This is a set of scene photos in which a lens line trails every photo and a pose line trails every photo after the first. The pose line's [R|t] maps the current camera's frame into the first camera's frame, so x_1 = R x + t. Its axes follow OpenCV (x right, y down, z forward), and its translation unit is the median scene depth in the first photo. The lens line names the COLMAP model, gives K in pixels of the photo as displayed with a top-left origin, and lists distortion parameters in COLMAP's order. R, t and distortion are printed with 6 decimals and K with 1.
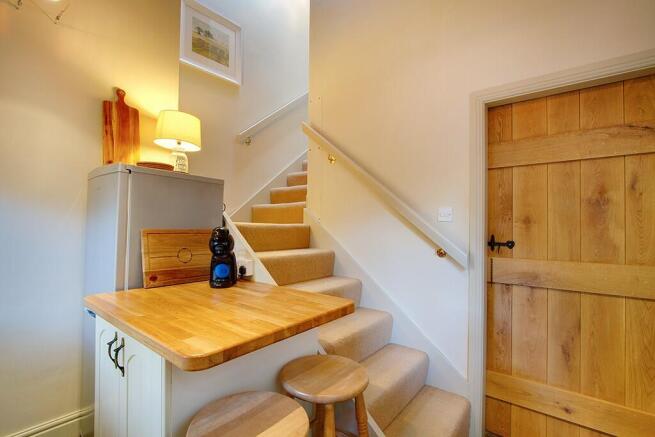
lens RADIAL K [[309.1, 0, 323.8], [0, 309.1, 221.4], [0, 0, 1]] dist [-0.003224, -0.000540]
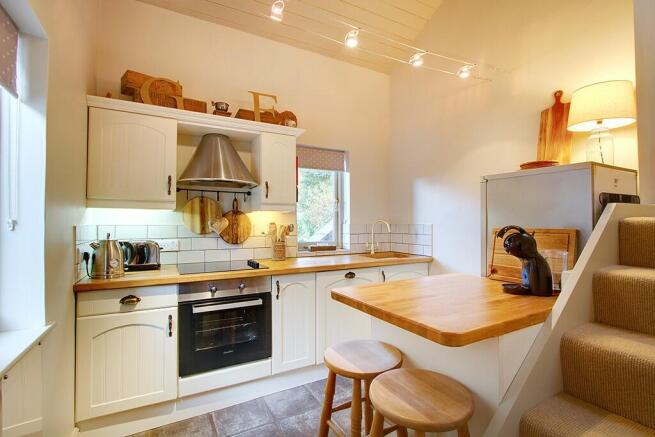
lens RADIAL K [[309.1, 0, 323.8], [0, 309.1, 221.4], [0, 0, 1]] dist [-0.003224, -0.000540]
pose [[-0.382493, -0.013915, -0.923854, 0.582596], [0.005073, 0.999840, -0.017160, 0.014907], [0.923945, -0.011251, -0.382361, 0.693813]]
